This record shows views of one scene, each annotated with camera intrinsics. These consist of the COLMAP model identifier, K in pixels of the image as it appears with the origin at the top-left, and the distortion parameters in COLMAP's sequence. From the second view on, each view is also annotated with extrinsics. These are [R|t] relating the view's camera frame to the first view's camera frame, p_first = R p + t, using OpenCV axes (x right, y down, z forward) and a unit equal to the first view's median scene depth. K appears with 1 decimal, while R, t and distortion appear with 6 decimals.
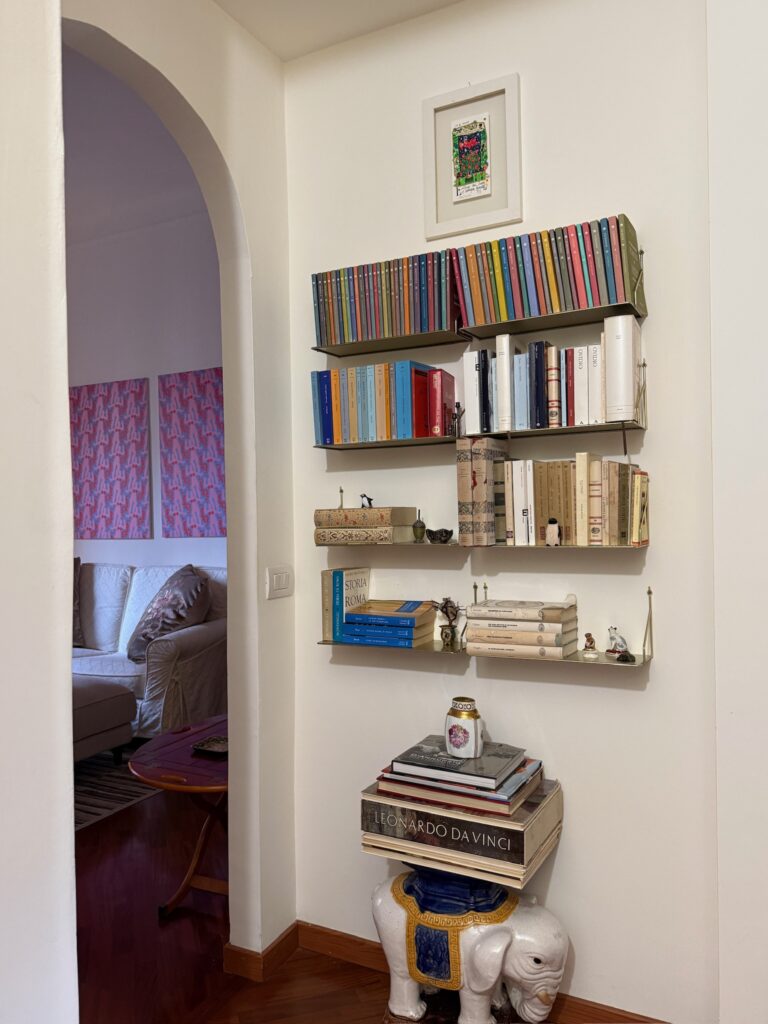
lens RADIAL K [[710.4, 0, 385.2], [0, 710.4, 518.0], [0, 0, 1]] dist [0.119224, -0.195881]
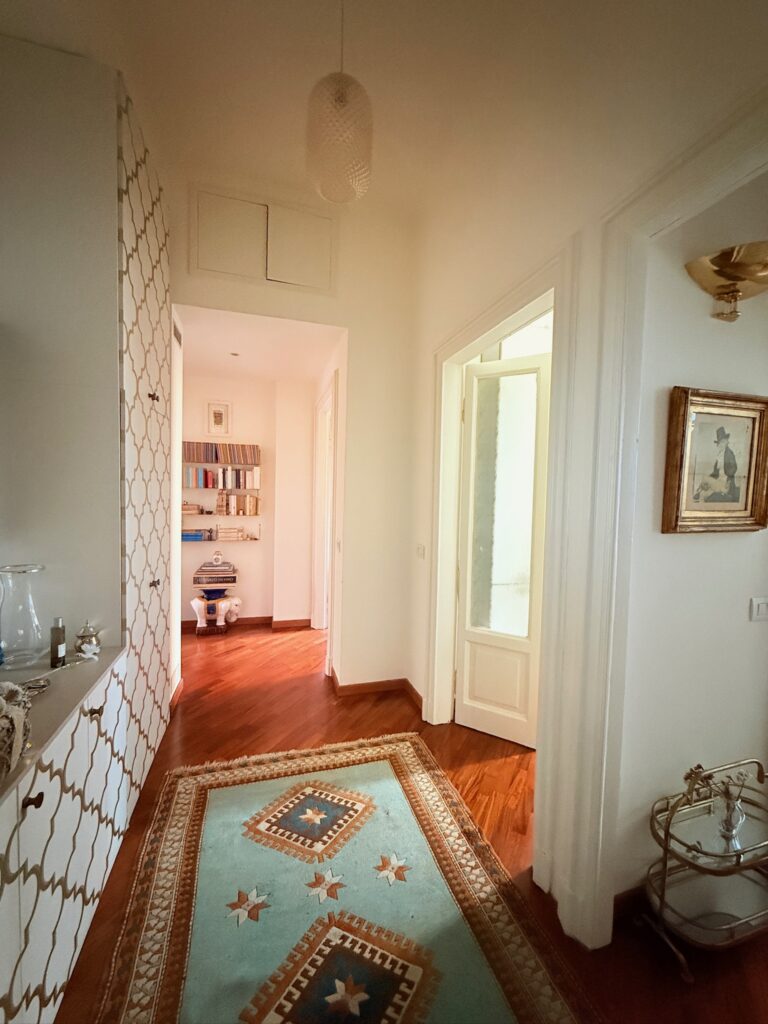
lens RADIAL K [[408.4, 0, 386.1], [0, 408.4, 507.4], [0, 0, 1]] dist [0.000017, -0.001010]
pose [[0.718674, 0.004316, 0.695334, -0.873685], [-0.033614, 0.999027, 0.028542, -0.111201], [-0.694534, -0.043885, 0.718120, -1.436928]]
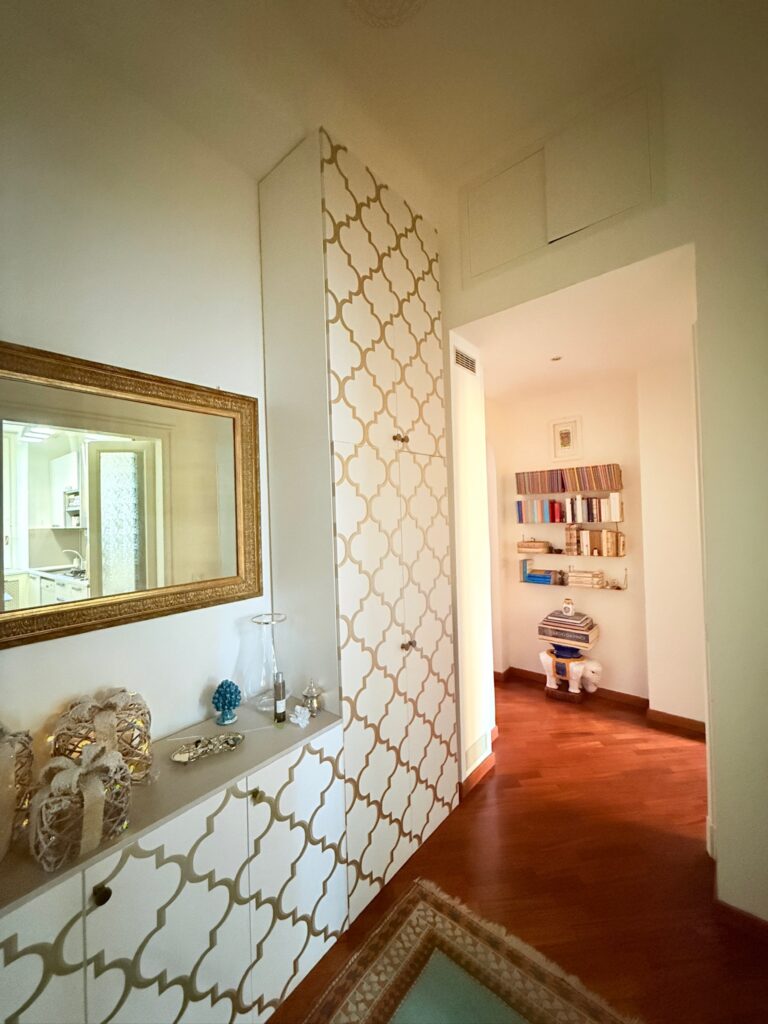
lens RADIAL K [[408.4, 0, 386.1], [0, 408.4, 507.4], [0, 0, 1]] dist [0.000017, -0.001010]
pose [[0.975480, -0.015475, -0.219544, -0.318385], [0.012471, 0.999809, -0.015061, -0.177545], [0.219735, 0.011953, 0.975486, -1.157139]]
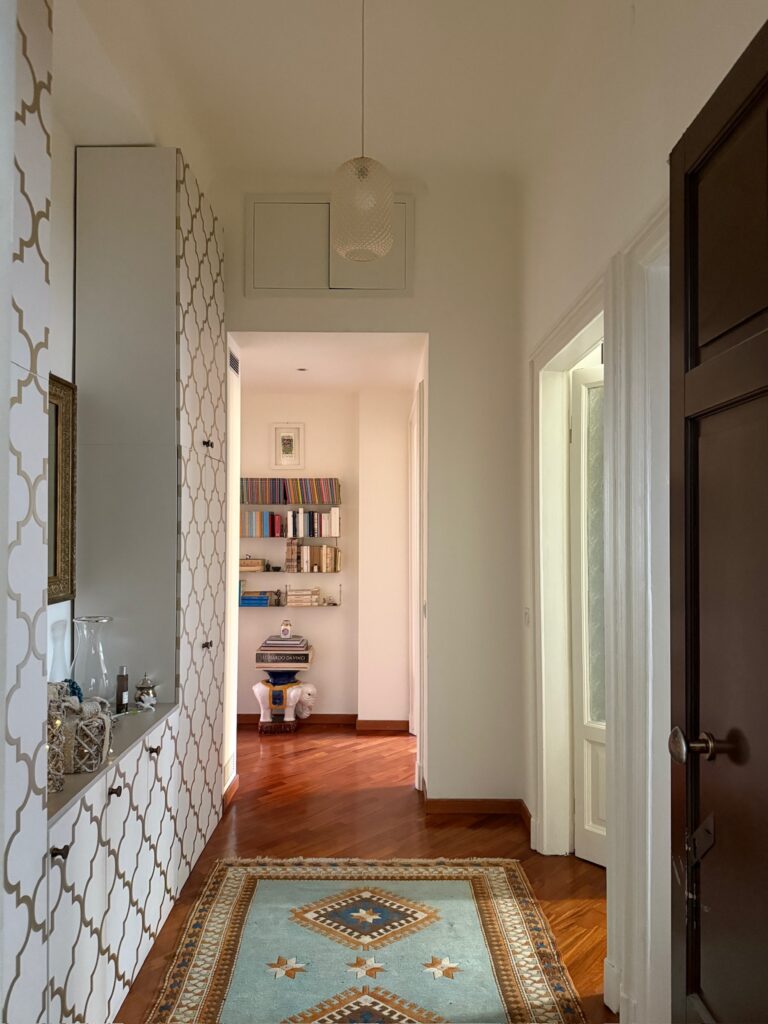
lens RADIAL K [[710.4, 0, 385.2], [0, 710.4, 518.0], [0, 0, 1]] dist [0.119224, -0.195881]
pose [[0.885430, 0.025966, 0.464046, -1.014330], [-0.014681, 0.999502, -0.027917, -0.125031], [-0.464540, 0.017906, 0.885371, -2.077513]]
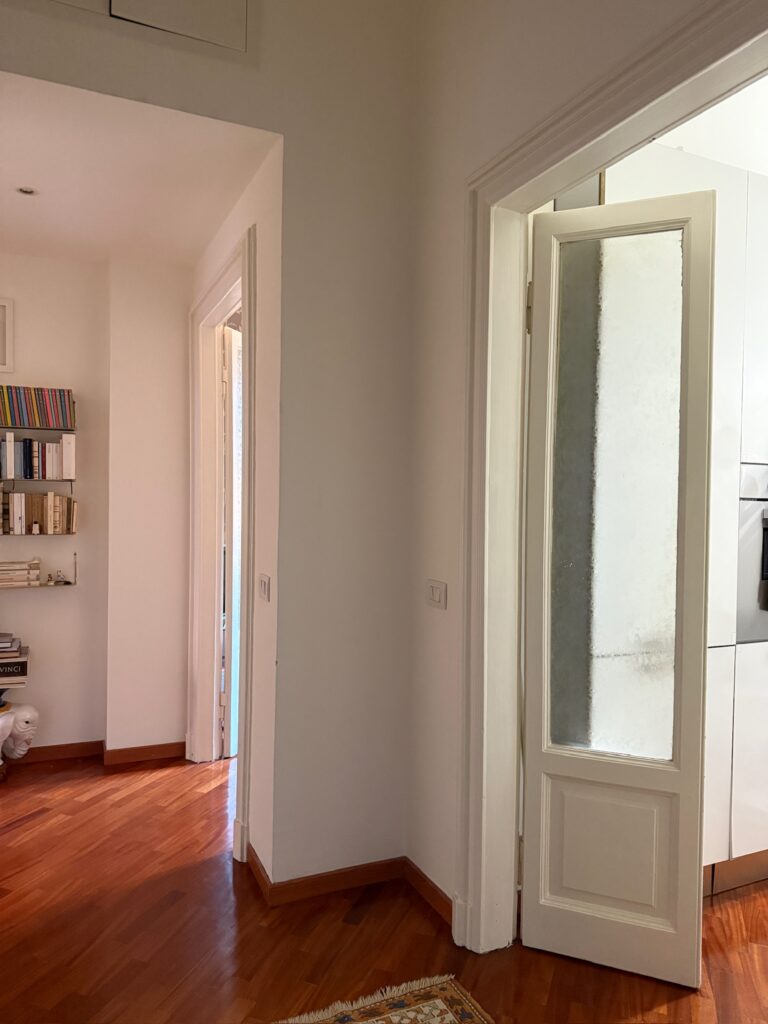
lens RADIAL K [[722.7, 0, 384.0], [0, 722.7, 512.0], [0, 0, 1]] dist [-0.000386, -0.001964]
pose [[0.614951, 0.006894, 0.788535, -0.822284], [-0.020665, 0.999759, 0.007375, -0.064561], [-0.788295, -0.020831, 0.614945, -1.145155]]
